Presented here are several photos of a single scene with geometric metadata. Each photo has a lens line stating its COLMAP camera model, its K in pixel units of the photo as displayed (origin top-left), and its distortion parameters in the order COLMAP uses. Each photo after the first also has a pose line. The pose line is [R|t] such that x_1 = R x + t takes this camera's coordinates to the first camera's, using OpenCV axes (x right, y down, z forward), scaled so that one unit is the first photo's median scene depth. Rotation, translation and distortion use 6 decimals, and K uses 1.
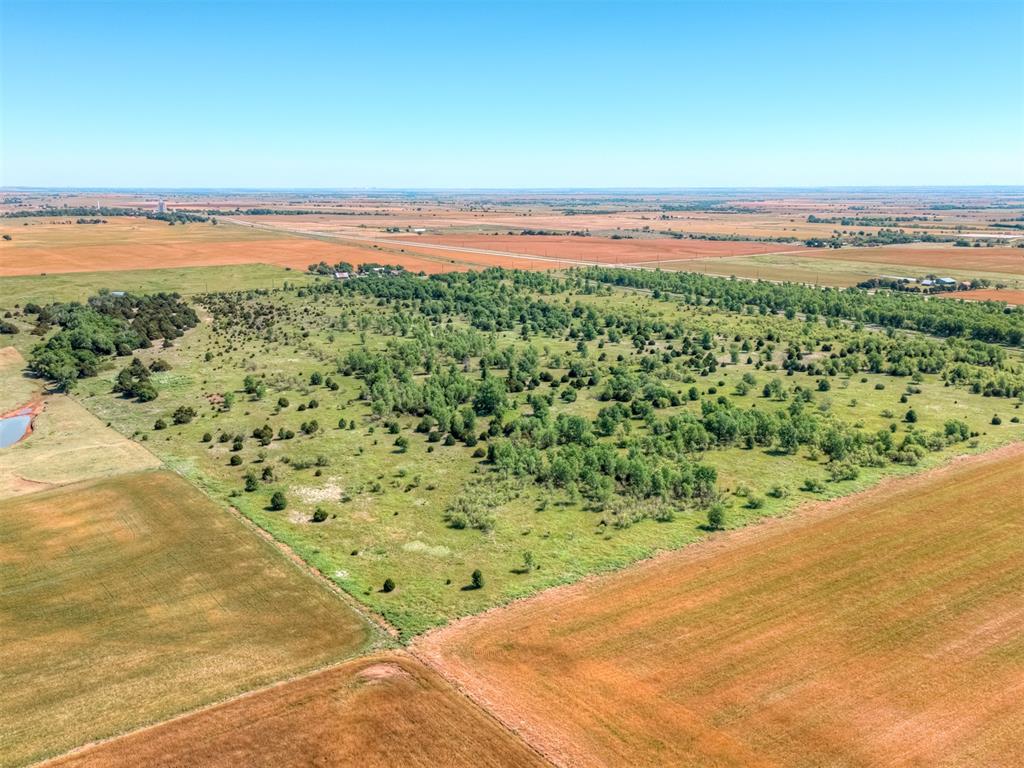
lens RADIAL K [[921.3, 0, 503.7], [0, 921.3, 384.6], [0, 0, 1]] dist [0.068705, -0.083228]
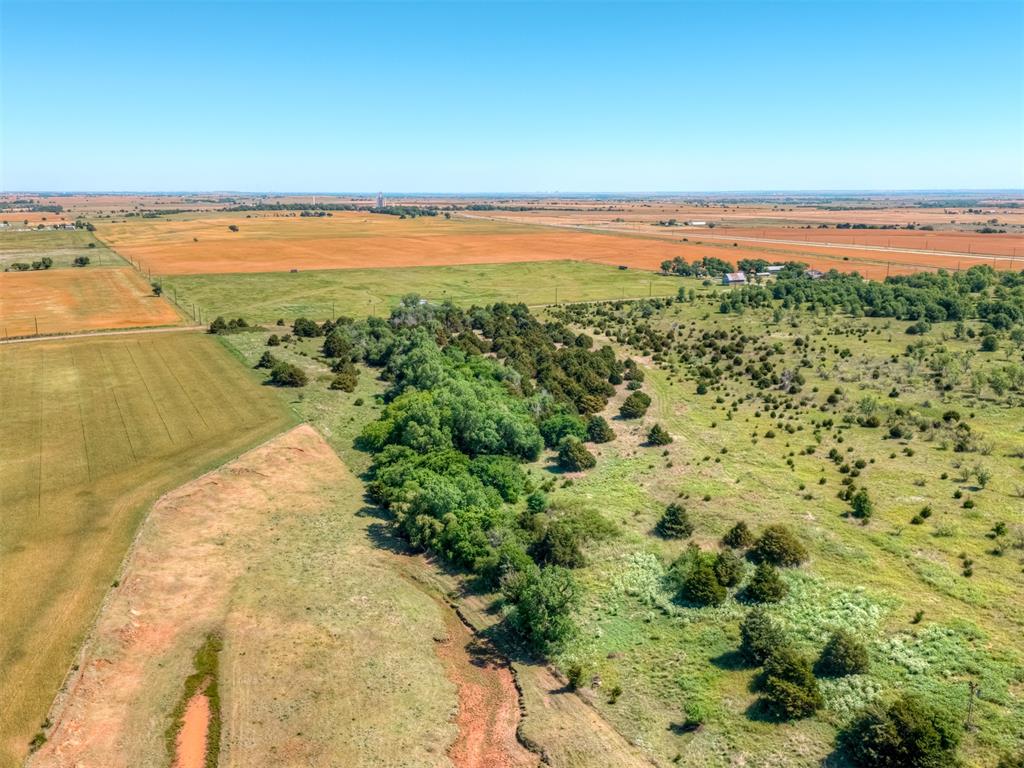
lens RADIAL K [[921.3, 0, 503.7], [0, 921.3, 384.6], [0, 0, 1]] dist [0.068705, -0.083228]
pose [[0.982837, 0.036308, -0.180869, -0.198671], [-0.037196, 0.999307, -0.001521, -0.035373], [0.180688, 0.008223, 0.983506, 0.324089]]
